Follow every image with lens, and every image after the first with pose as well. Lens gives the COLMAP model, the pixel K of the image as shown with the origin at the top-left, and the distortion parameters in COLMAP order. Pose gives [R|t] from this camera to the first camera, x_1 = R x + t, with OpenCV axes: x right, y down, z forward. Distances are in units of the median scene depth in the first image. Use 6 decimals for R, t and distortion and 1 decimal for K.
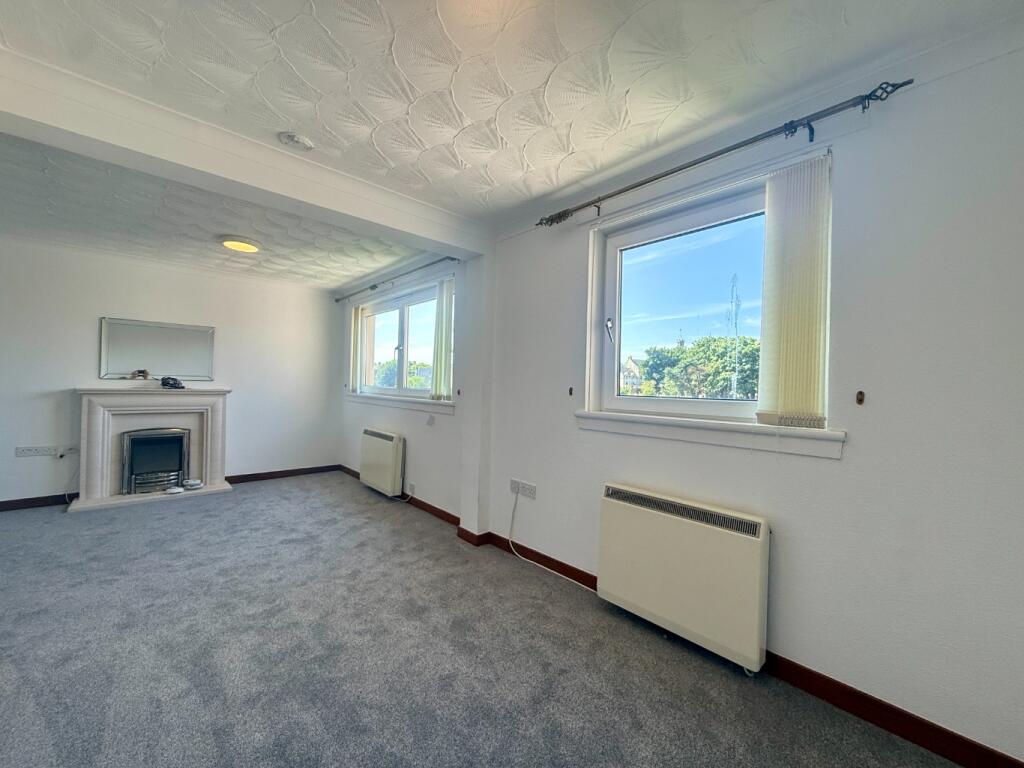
lens RADIAL K [[406.3, 0, 509.7], [0, 406.3, 382.6], [0, 0, 1]] dist [-0.000796, -0.000256]
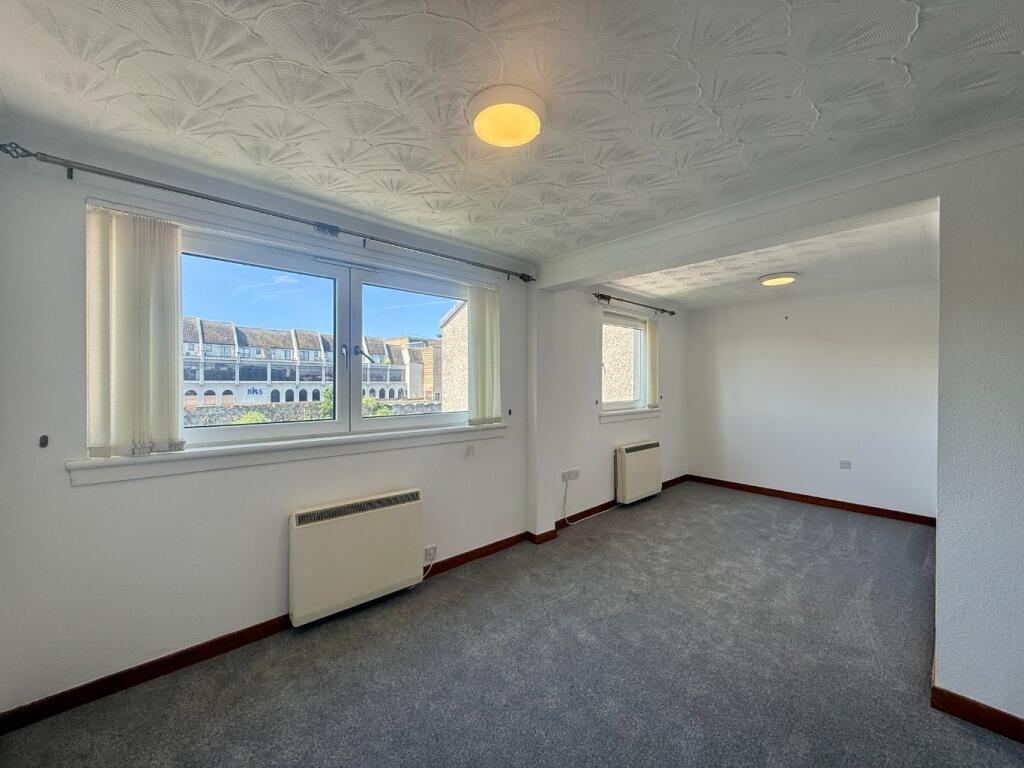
lens RADIAL K [[406.3, 0, 509.7], [0, 406.3, 382.6], [0, 0, 1]] dist [-0.000796, -0.000256]
pose [[-0.012878, -0.013040, 0.999832, -1.087640], [0.000116, 0.999915, 0.013042, -0.059694], [-0.999917, 0.000284, -0.012875, 0.987886]]
